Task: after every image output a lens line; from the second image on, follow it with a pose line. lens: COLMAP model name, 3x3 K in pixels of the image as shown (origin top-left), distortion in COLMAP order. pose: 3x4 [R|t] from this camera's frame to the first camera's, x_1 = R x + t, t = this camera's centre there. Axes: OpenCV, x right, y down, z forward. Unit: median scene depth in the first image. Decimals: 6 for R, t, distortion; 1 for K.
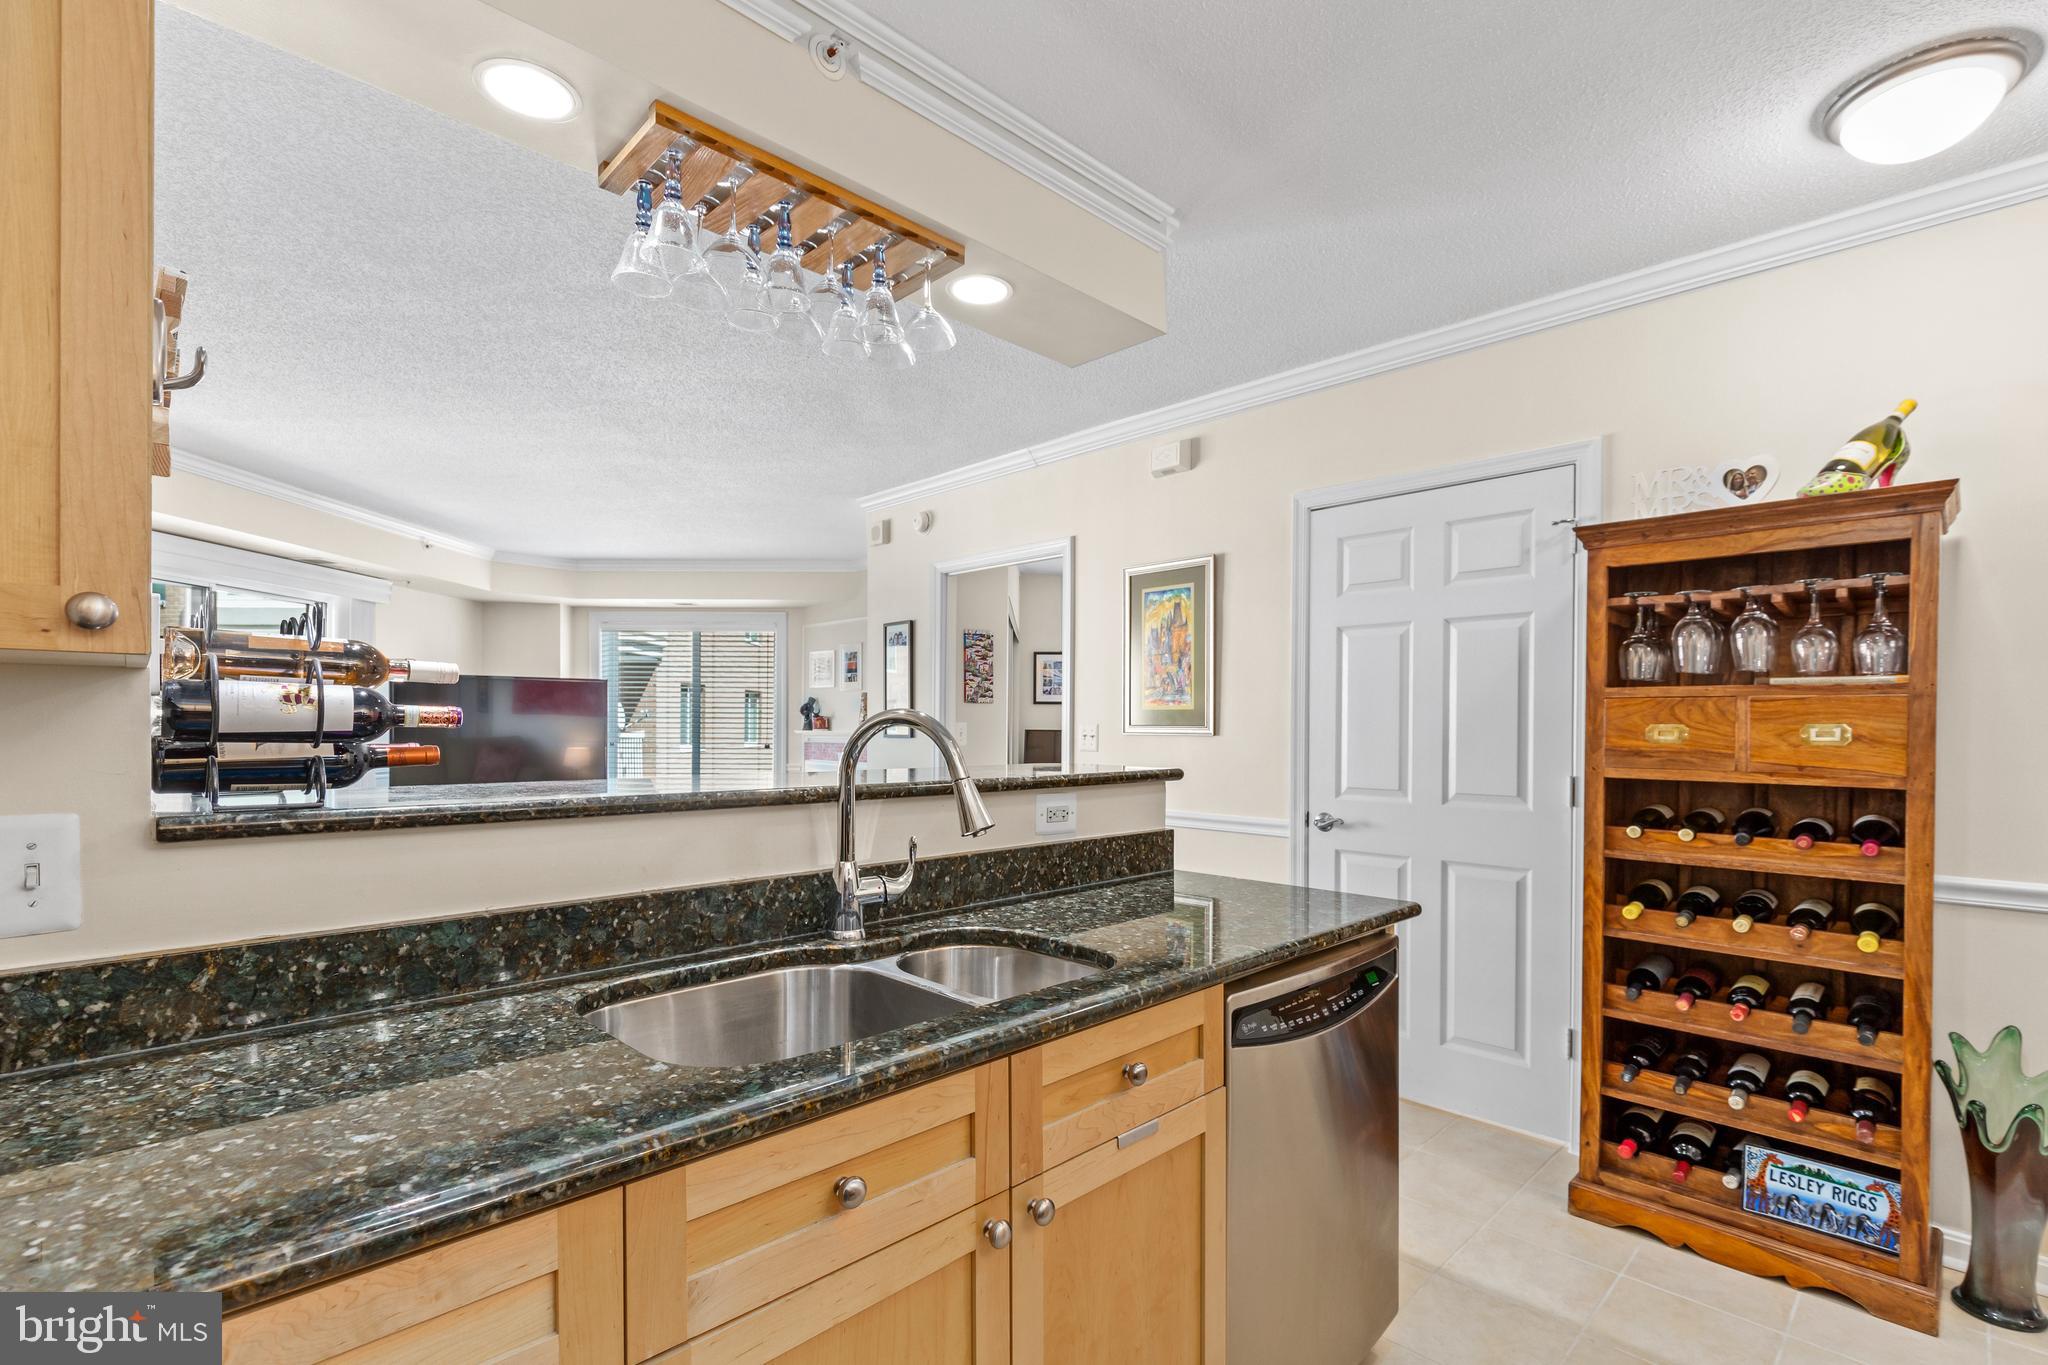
lens RADIAL K [[931.3, 0, 1041.0], [0, 931.3, 725.9], [0, 0, 1]] dist [0.005399, -0.000075]
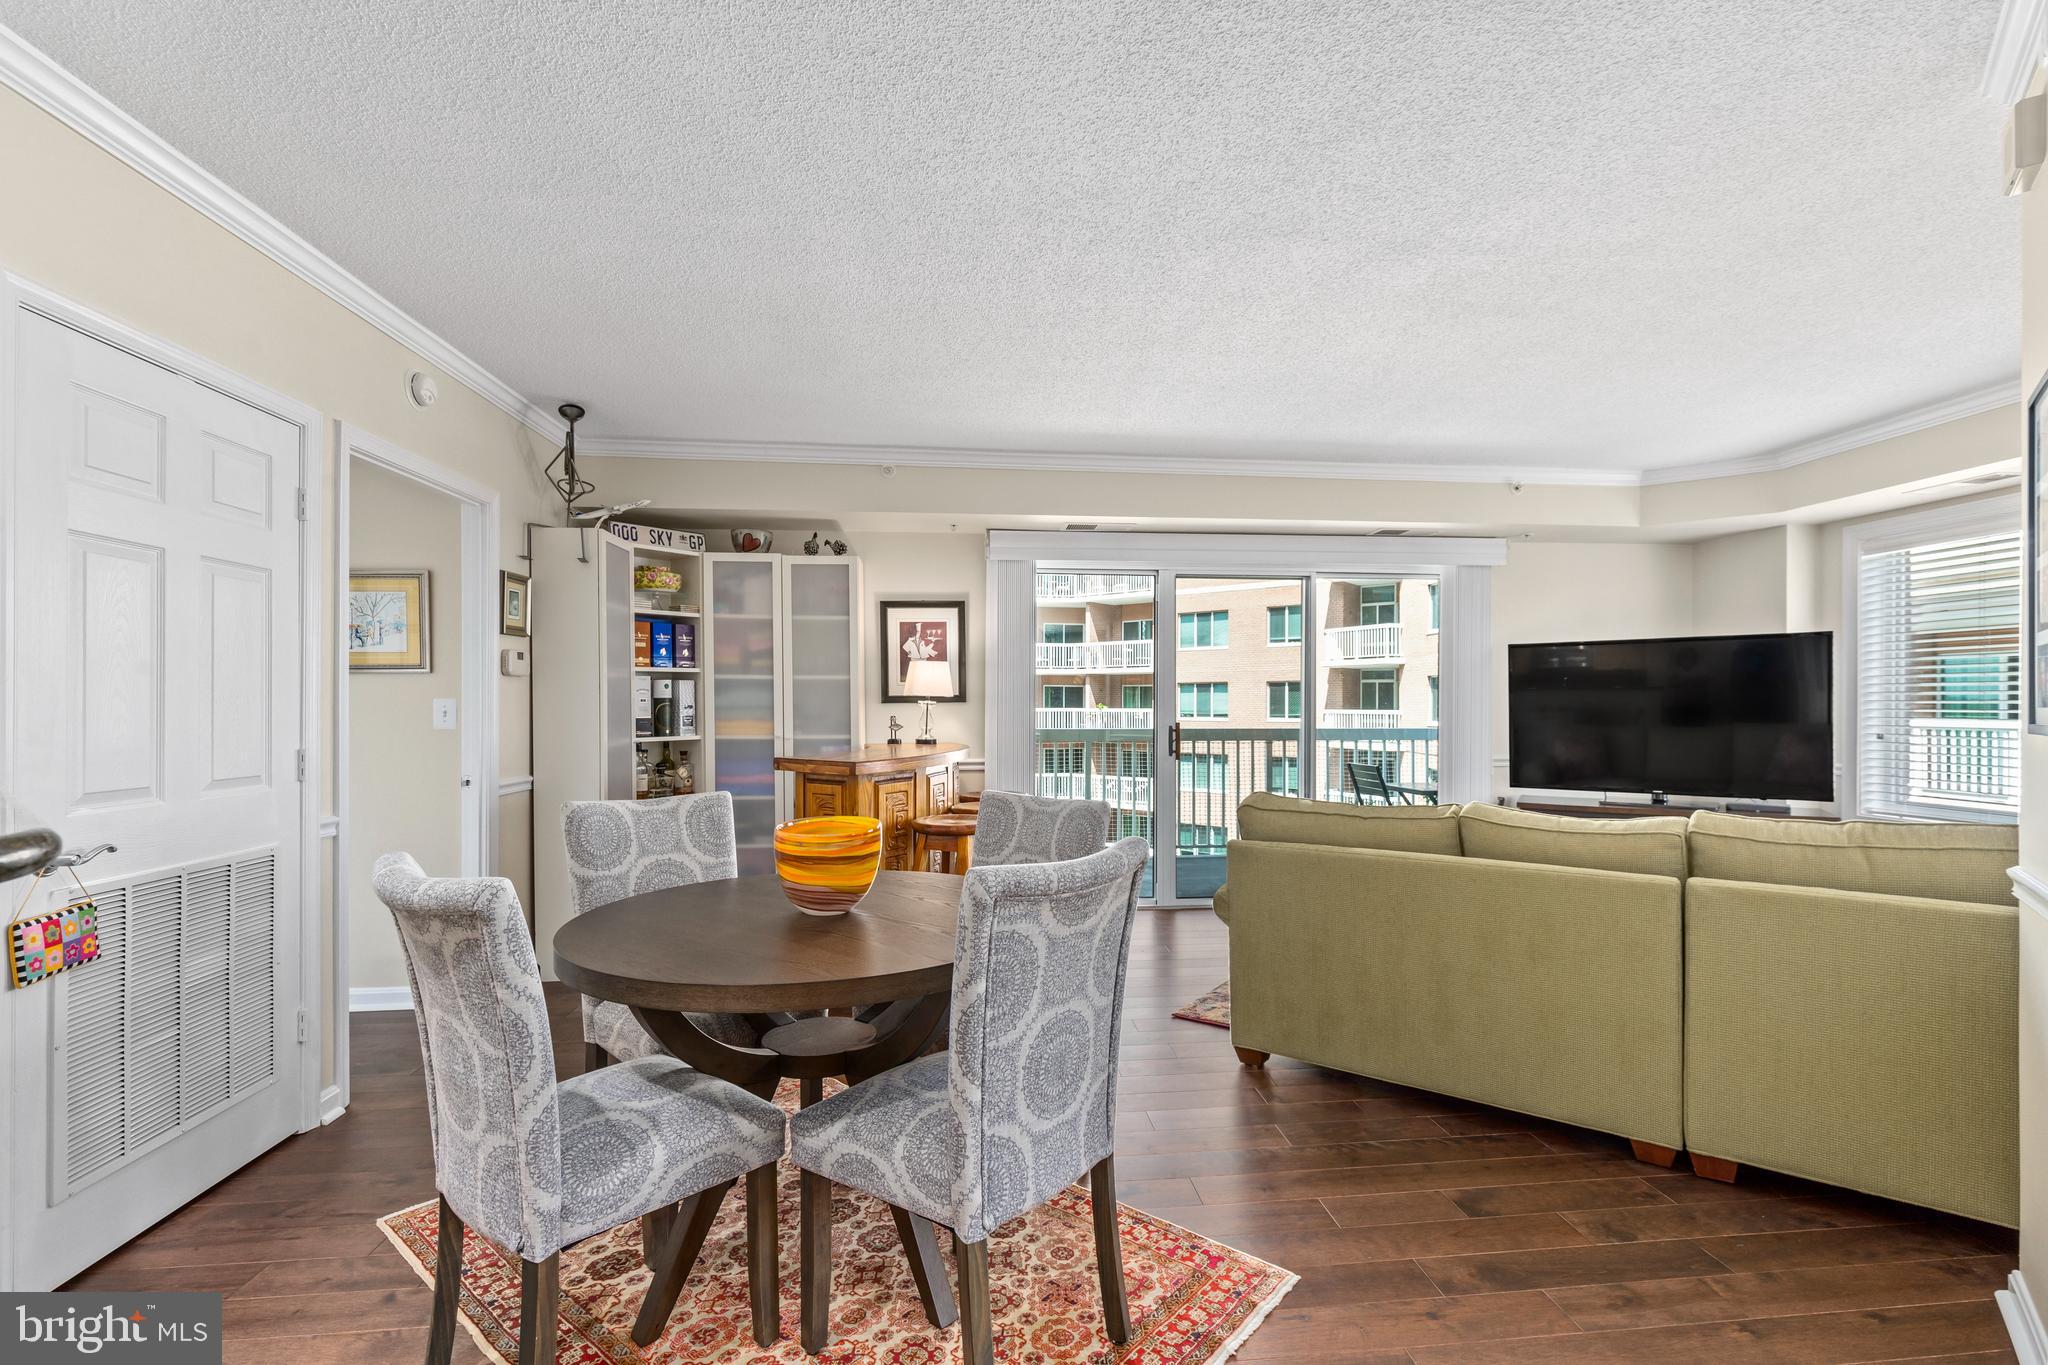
lens RADIAL K [[931.3, 0, 1048.1], [0, 931.3, 705.4], [0, 0, 1]] dist [0.005399, -0.000075]
pose [[0.112644, -0.002907, -0.993631, 0.140704], [-0.003336, 0.999989, -0.003304, 0.003714], [0.993630, 0.003687, 0.112633, 0.637359]]
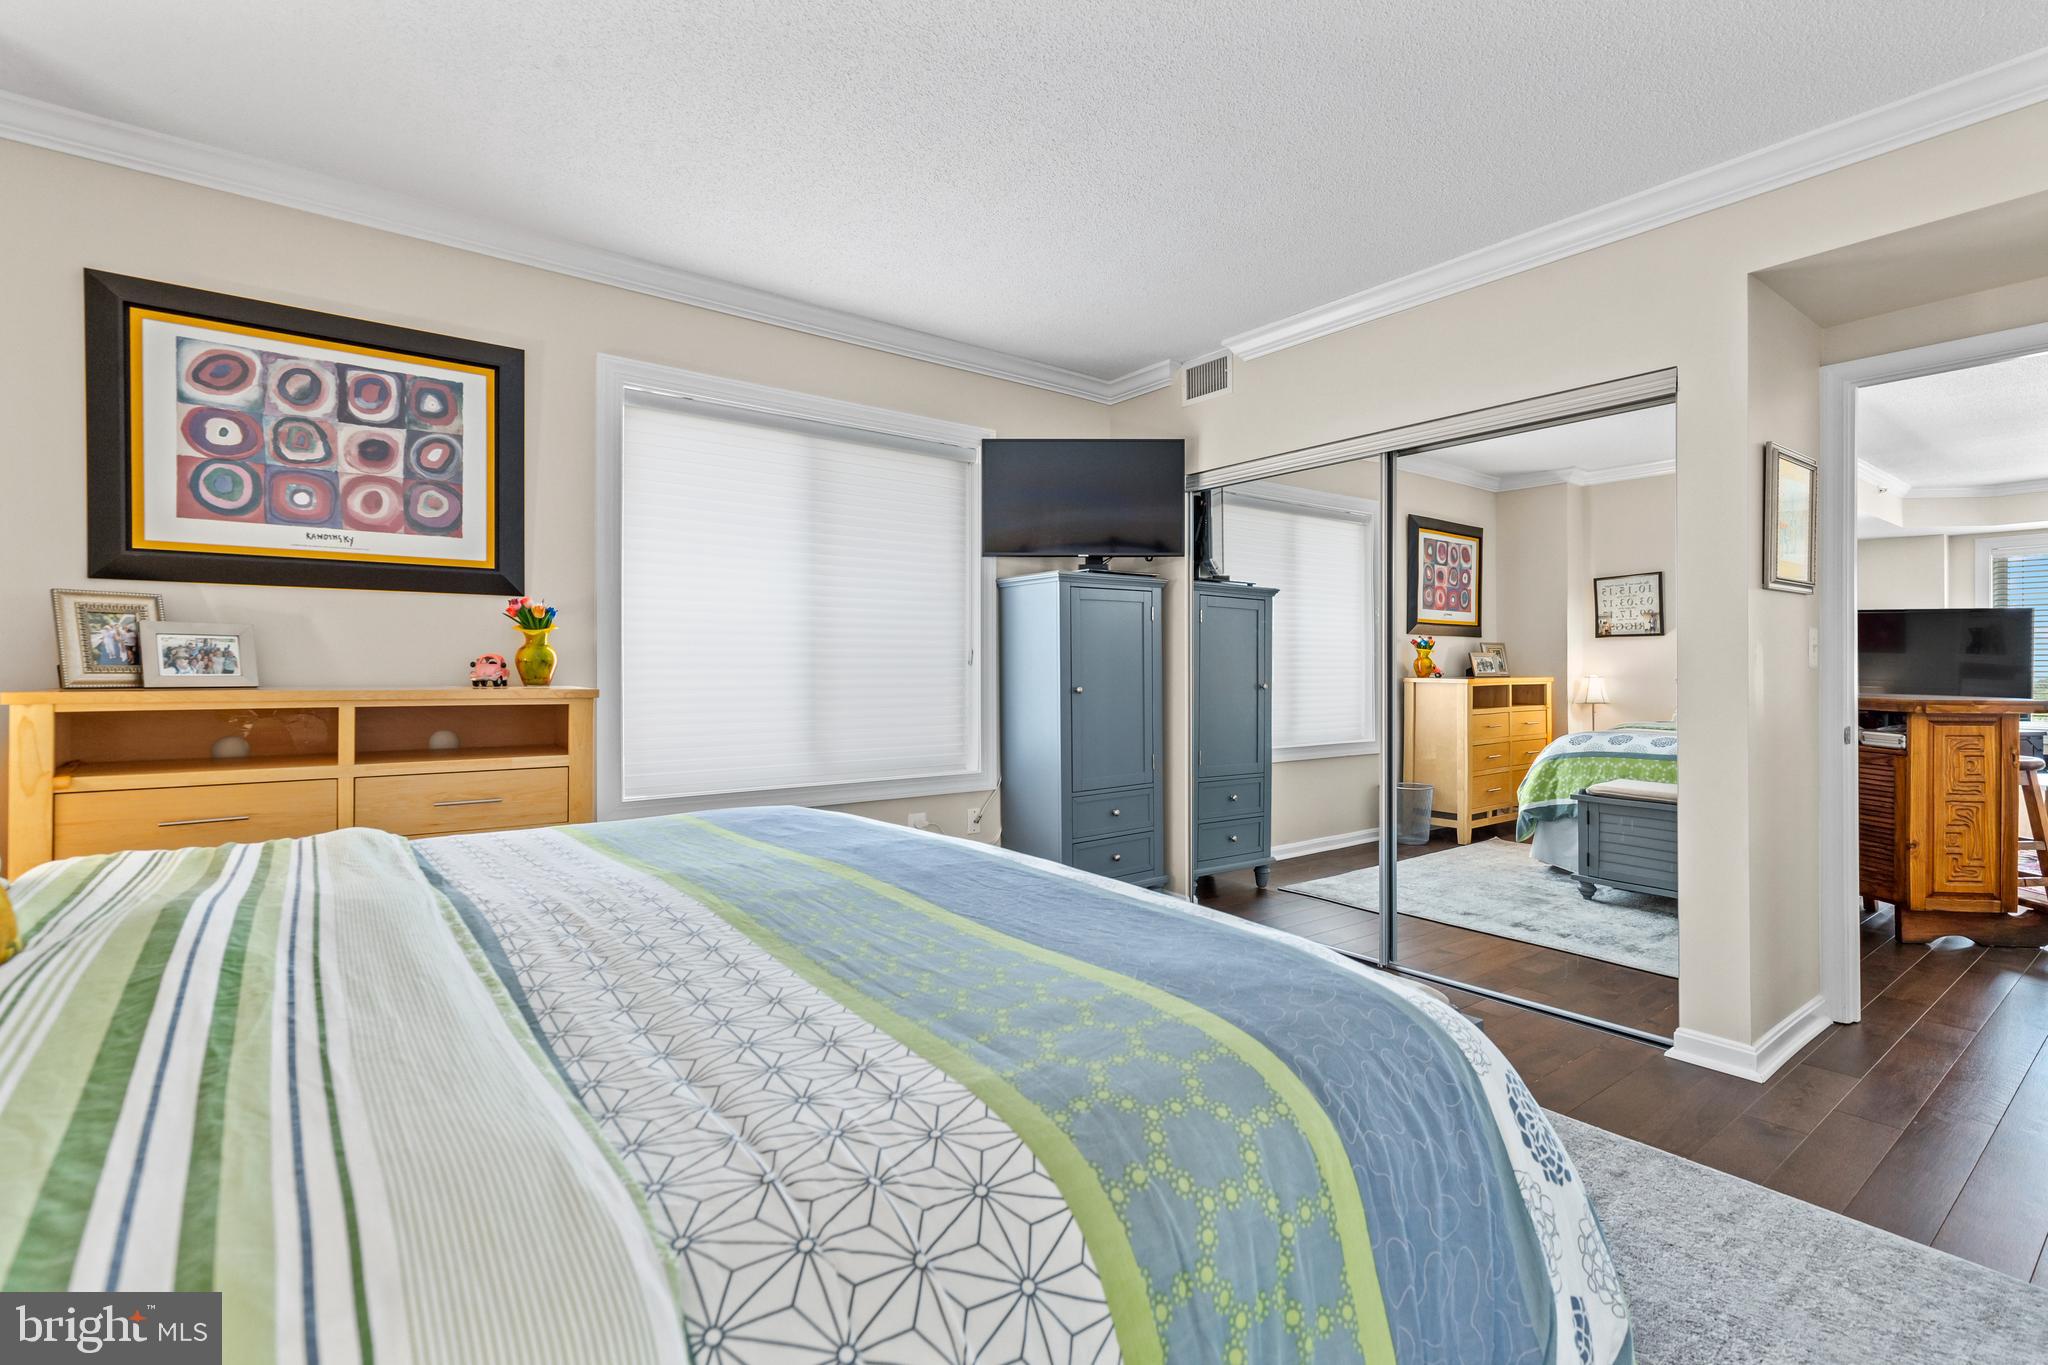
lens RADIAL K [[931.3, 0, 1031.8], [0, 931.3, 676.3], [0, 0, 1]] dist [0.005399, -0.000075]
pose [[0.615986, -0.003690, -0.787748, -0.525897], [0.001855, 0.999993, -0.003234, 0.029466], [0.787755, 0.000531, 0.615989, -0.560659]]
